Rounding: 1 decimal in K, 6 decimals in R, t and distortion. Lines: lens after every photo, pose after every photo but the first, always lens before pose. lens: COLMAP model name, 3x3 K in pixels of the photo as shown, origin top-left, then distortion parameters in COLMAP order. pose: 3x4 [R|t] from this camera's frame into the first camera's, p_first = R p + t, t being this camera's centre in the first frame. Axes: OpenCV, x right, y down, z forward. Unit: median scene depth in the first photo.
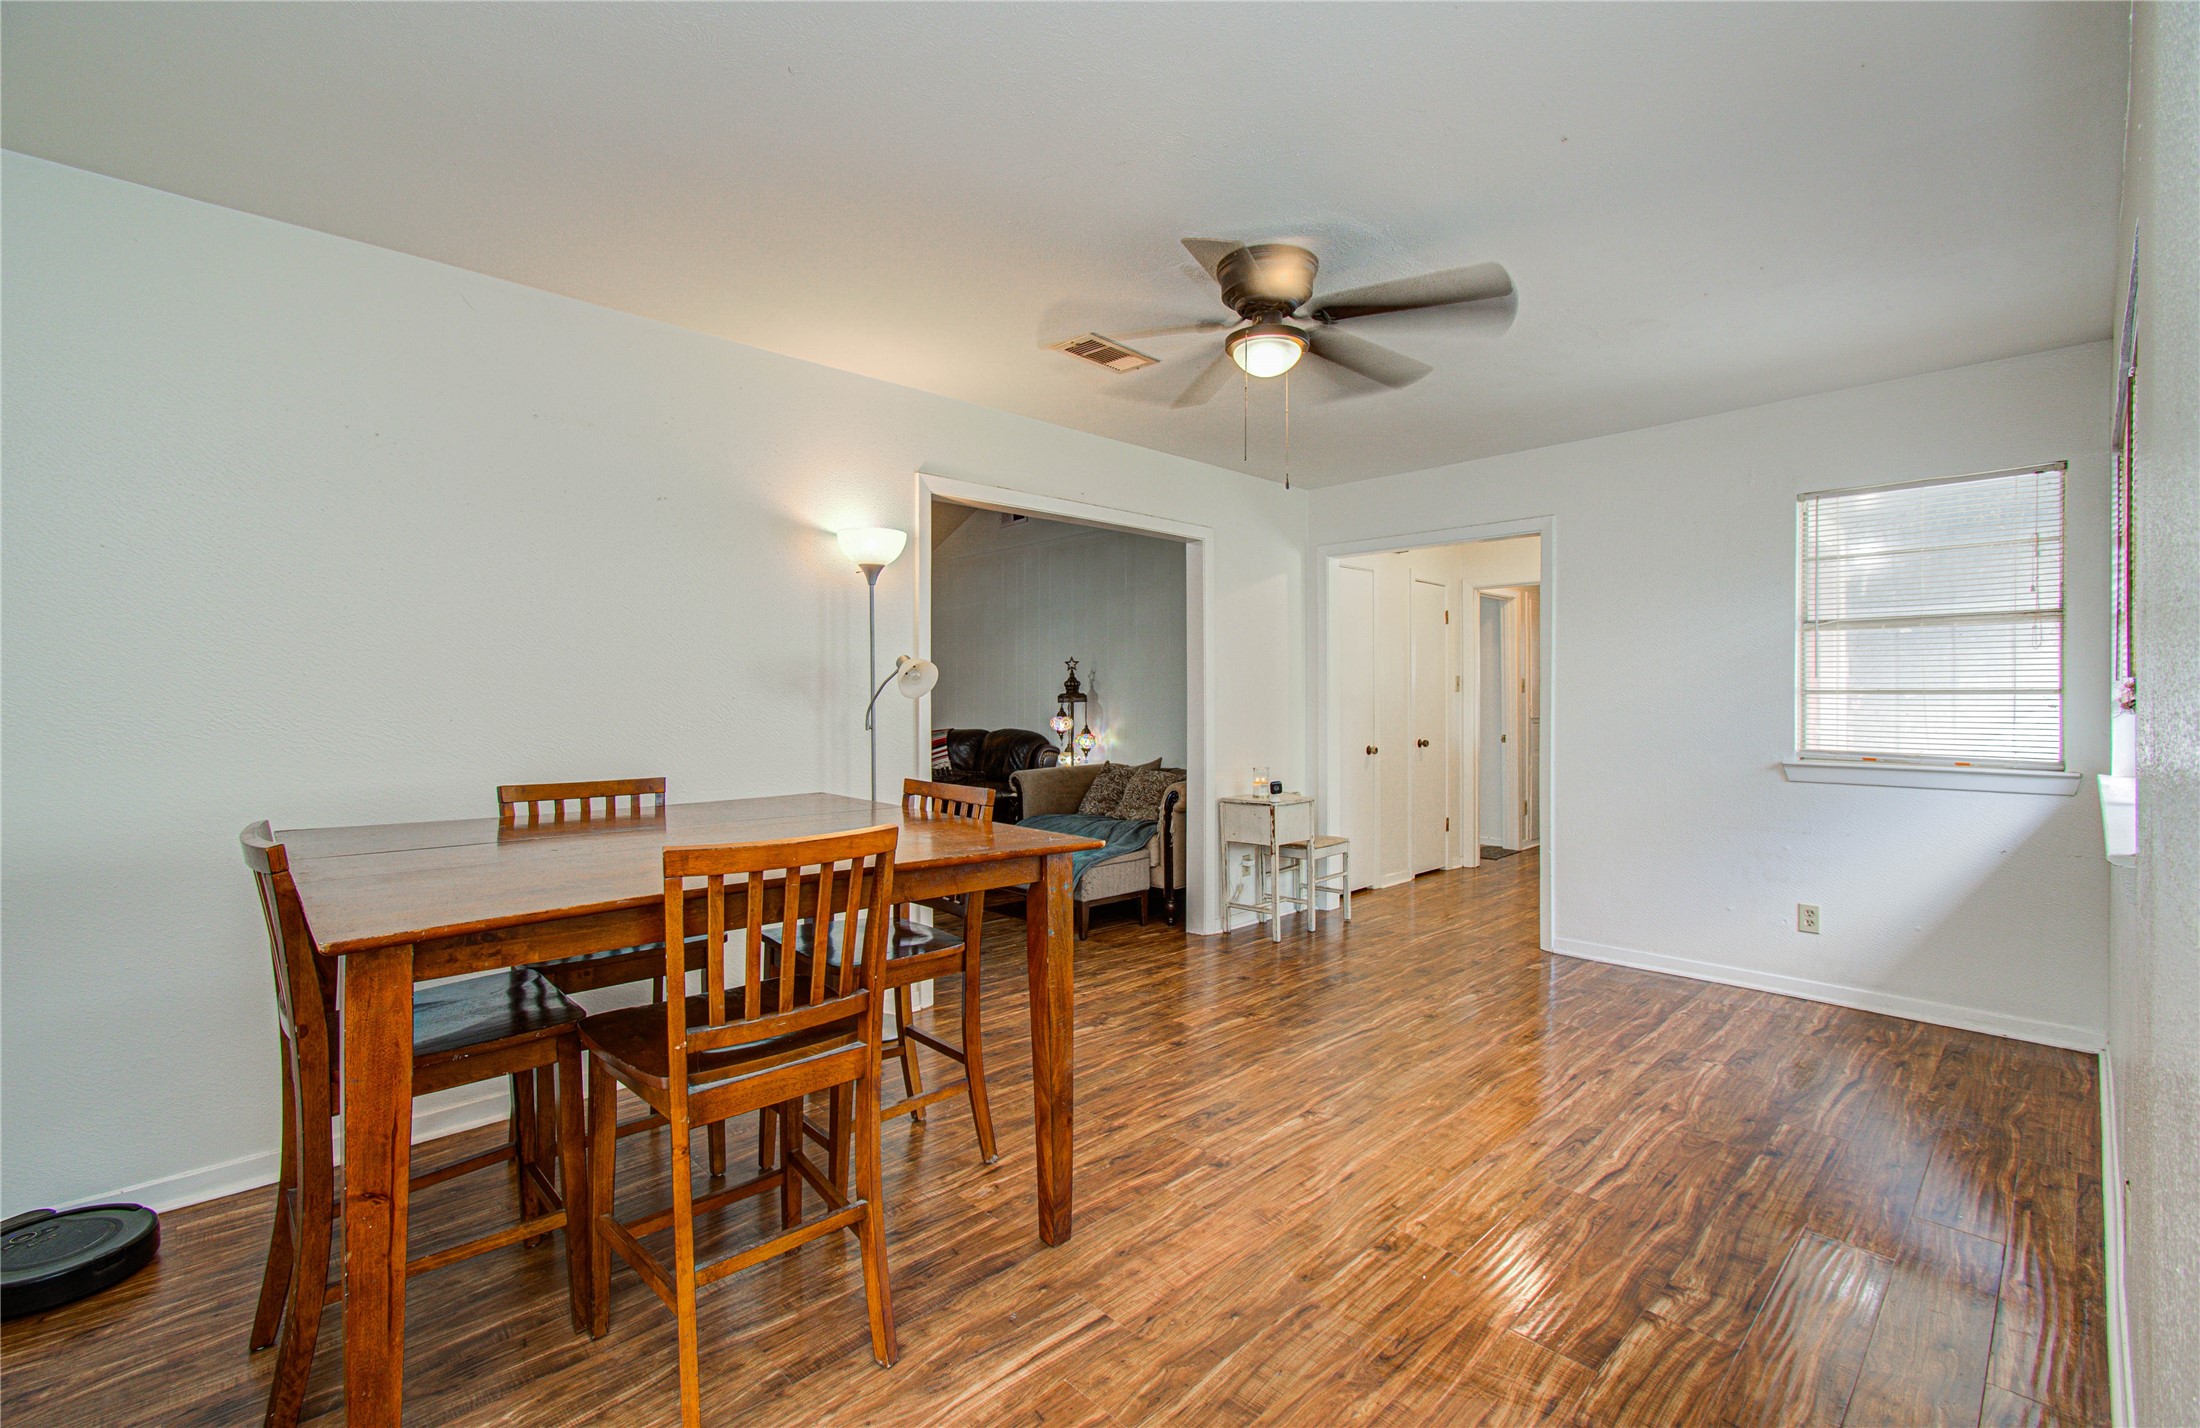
lens RADIAL K [[972.5, 0, 1105.6], [0, 972.5, 721.9], [0, 0, 1]] dist [-0.000559, 0.000058]
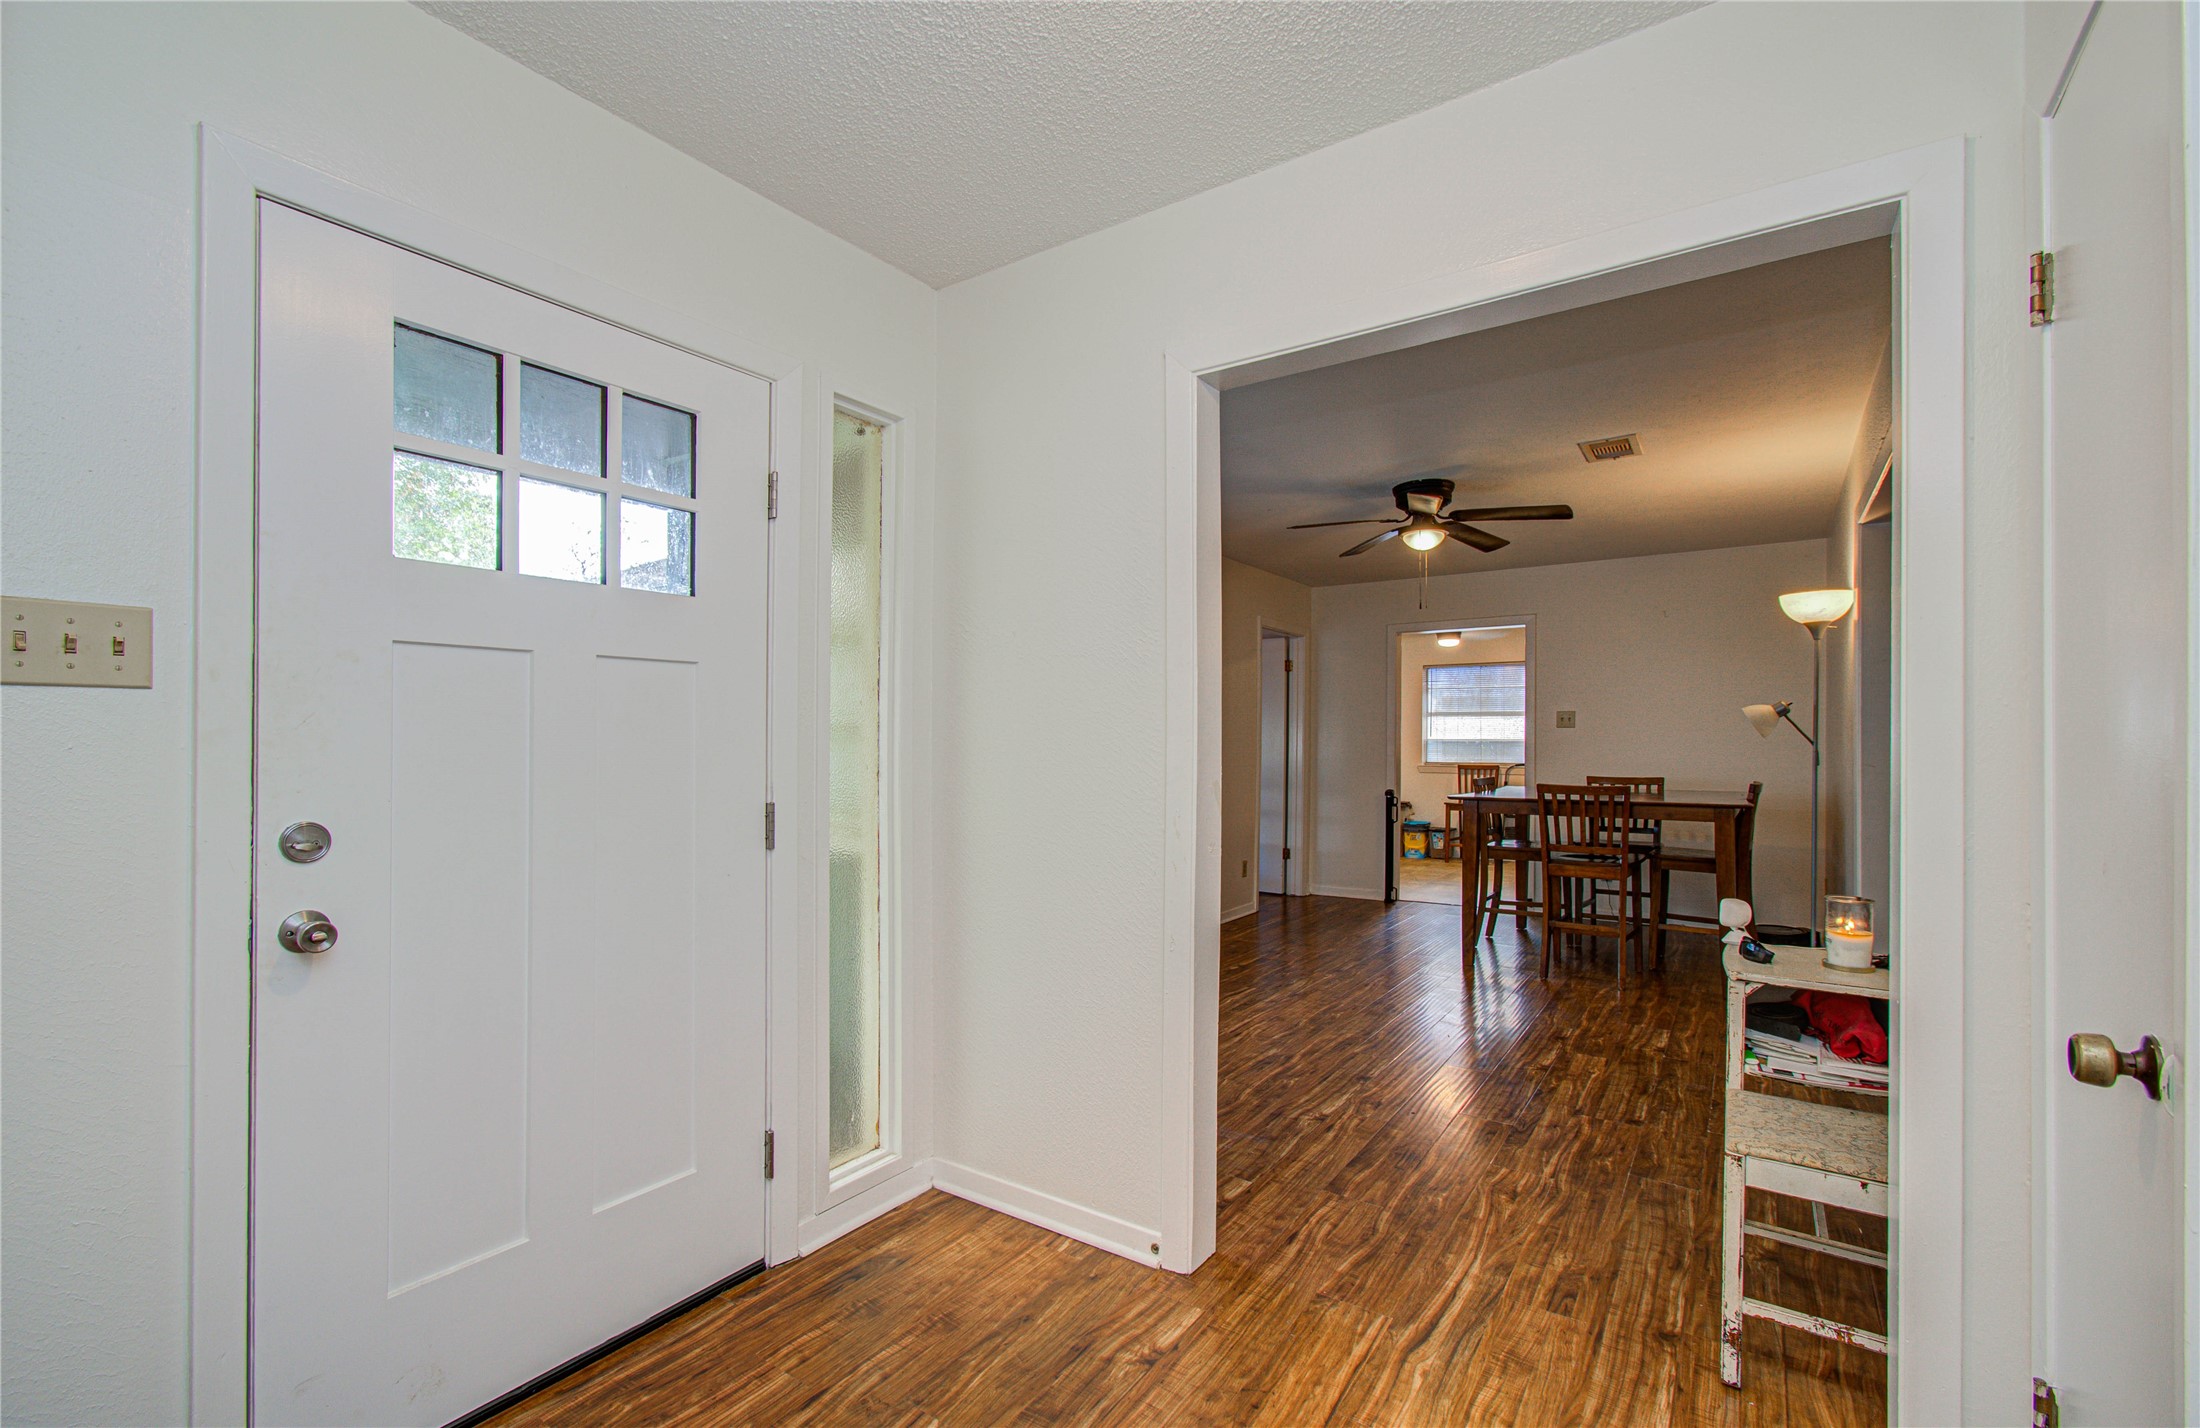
lens RADIAL K [[972.5, 0, 1105.6], [0, 972.5, 721.9], [0, 0, 1]] dist [-0.000559, 0.000058]
pose [[-0.980659, 0.000481, -0.195724, 0.665457], [0.000750, 0.999999, -0.001297, -0.029385], [0.195723, -0.001419, -0.980658, 1.636727]]
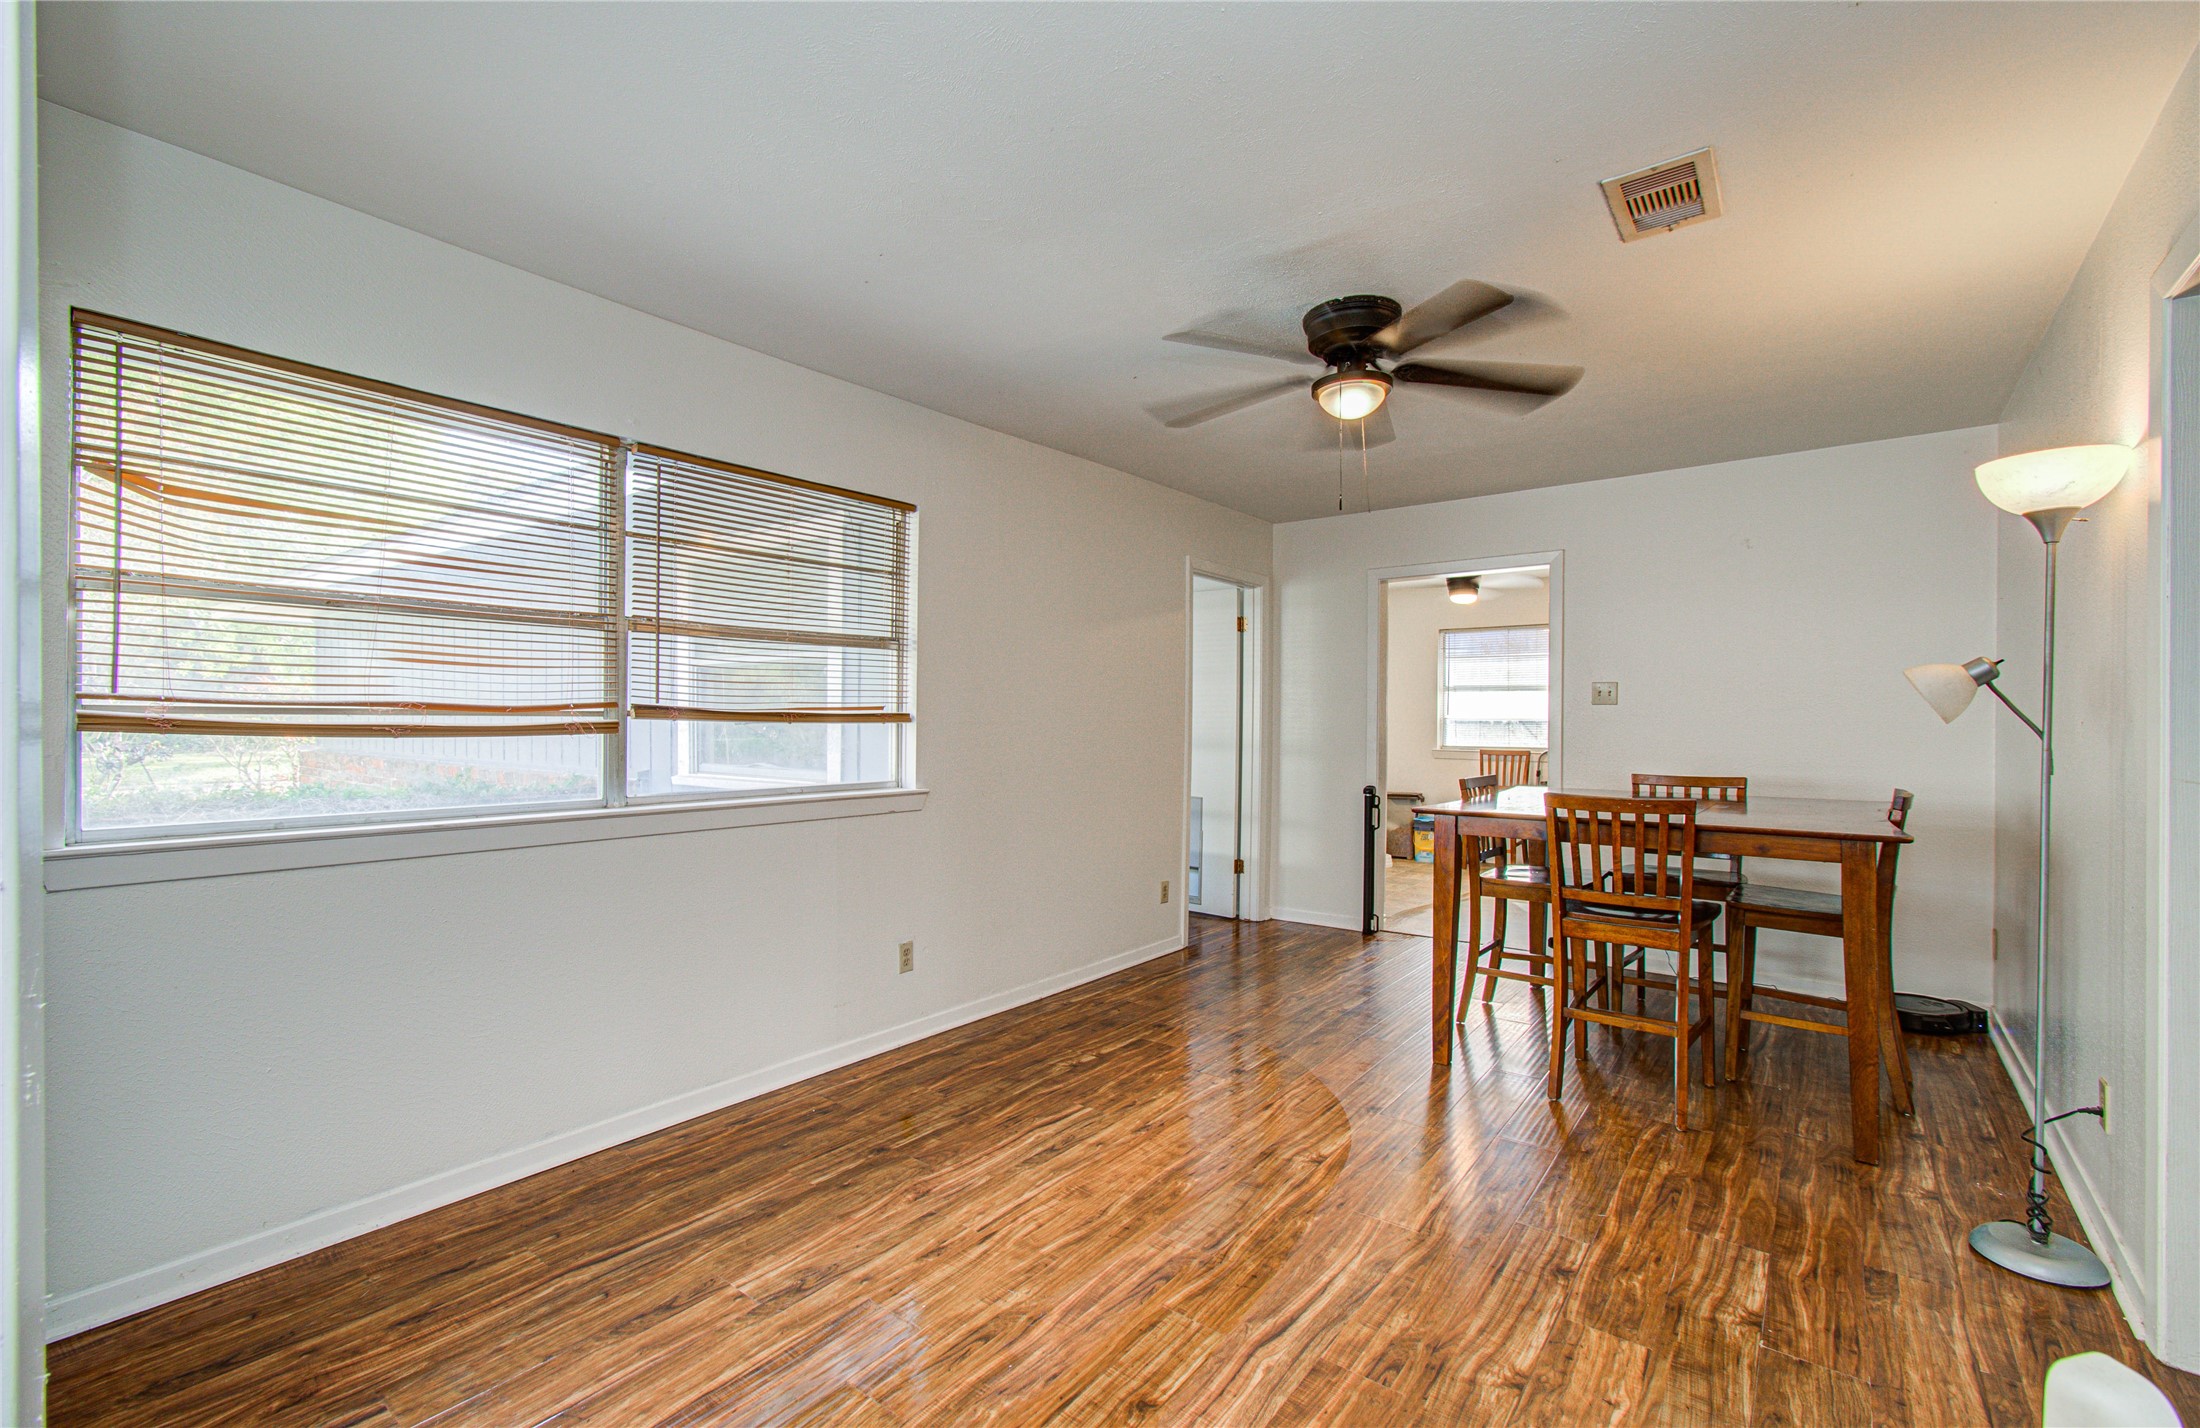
lens RADIAL K [[966.7, 0, 1104.5], [0, 966.7, 700.5], [0, 0, 1]] dist [0.002432, 0.000807]
pose [[-0.989910, -0.001075, -0.141694, 0.368268], [-0.001244, 0.999999, 0.001104, -0.027030], [0.141693, 0.001270, -0.989910, 1.279240]]
